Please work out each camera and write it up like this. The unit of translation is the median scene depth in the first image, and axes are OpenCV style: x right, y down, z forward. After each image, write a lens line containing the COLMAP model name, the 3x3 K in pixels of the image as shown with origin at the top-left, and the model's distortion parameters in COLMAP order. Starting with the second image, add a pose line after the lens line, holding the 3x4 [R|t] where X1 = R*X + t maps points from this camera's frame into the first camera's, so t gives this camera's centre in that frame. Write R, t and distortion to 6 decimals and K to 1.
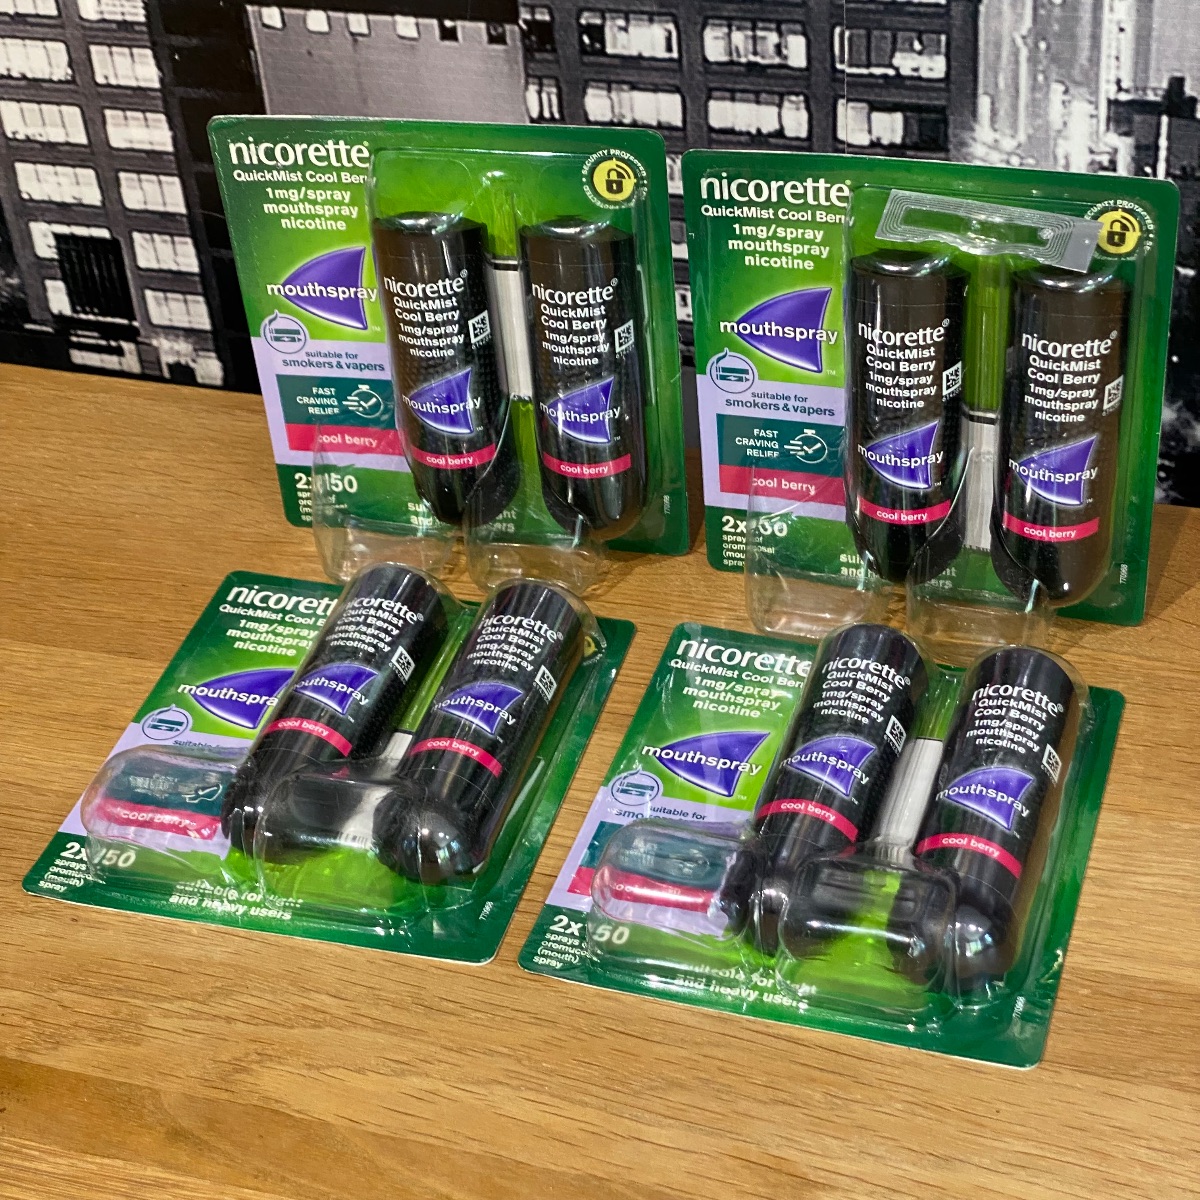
lens RADIAL K [[2446.1, 0, 597.6], [0, 2446.1, 606.9], [0, 0, 1]] dist [0.100922, 0.000000]
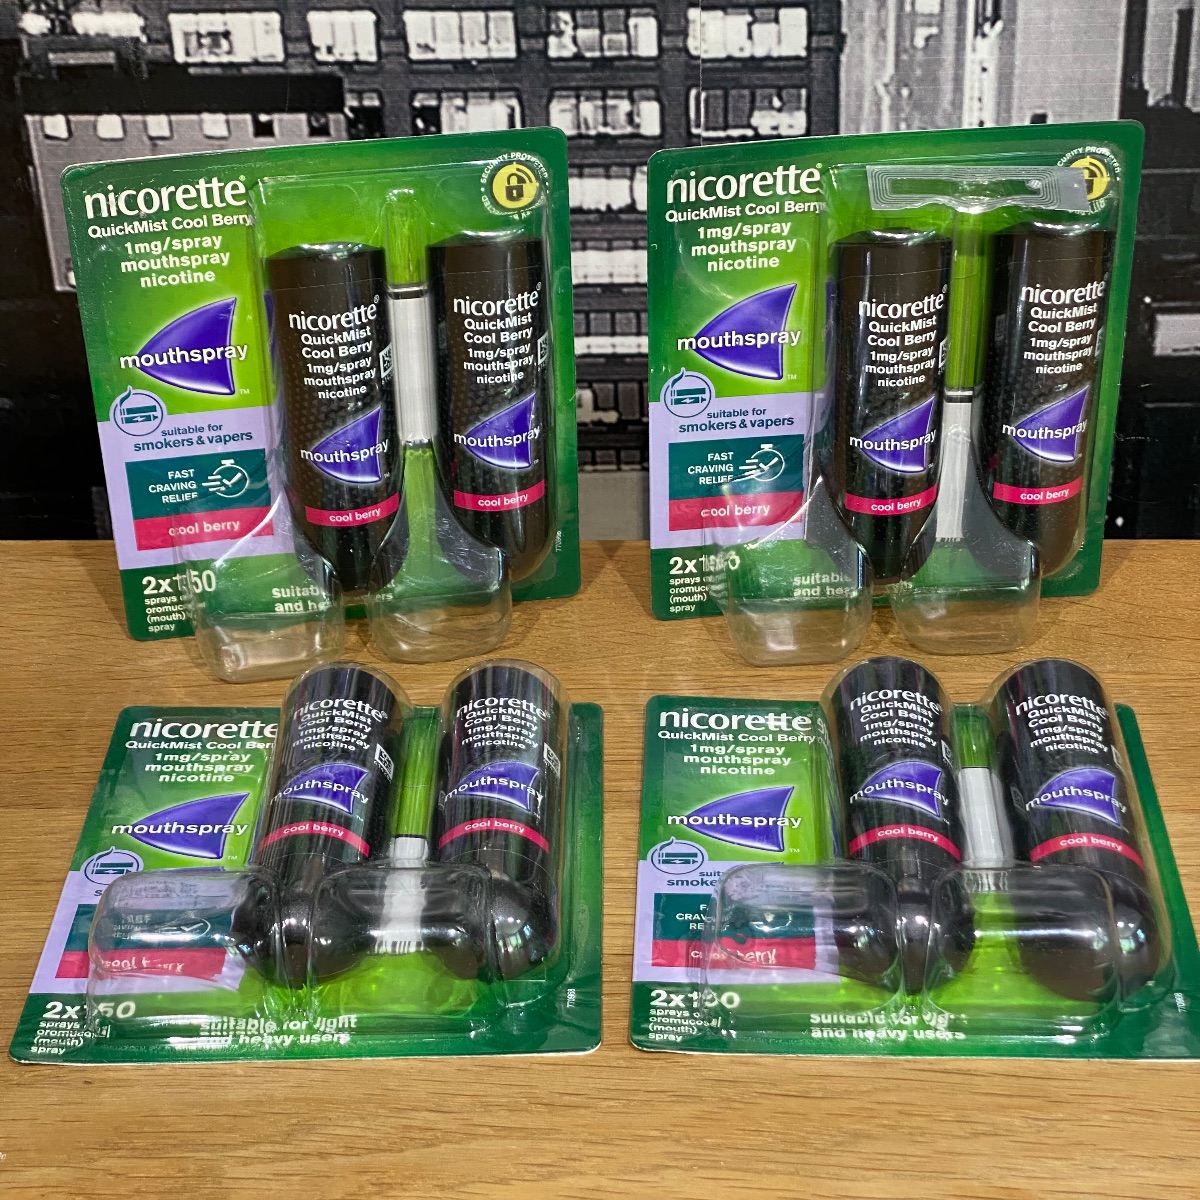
lens RADIAL K [[2446.1, 0, 613.8], [0, 2446.1, 627.9], [0, 0, 1]] dist [0.100922, 0.000000]
pose [[0.960158, -0.097480, 0.261907, -0.225780], [0.129728, 0.985567, -0.108762, 0.081996], [-0.247524, 0.138405, 0.958945, 0.117591]]
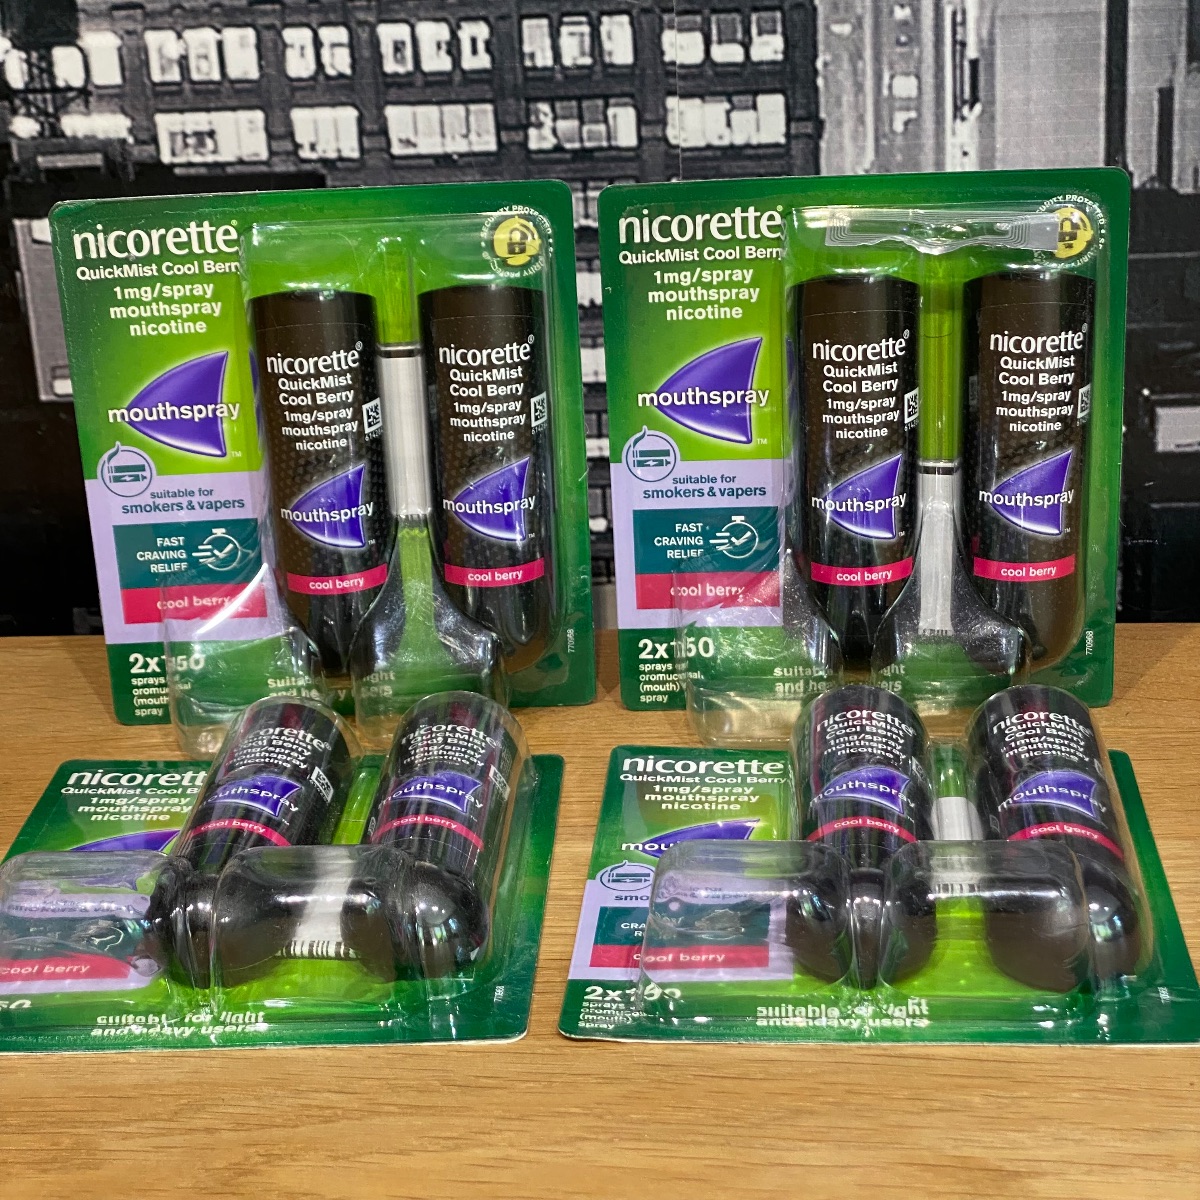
lens RADIAL K [[2446.1, 0, 608.9], [0, 2446.1, 597.0], [0, 0, 1]] dist [0.100922, 0.000000]
pose [[0.971621, -0.052891, 0.230553, -0.172895], [0.122071, 0.946980, -0.297198, 0.222519], [-0.202610, 0.316908, 0.926563, 0.177311]]
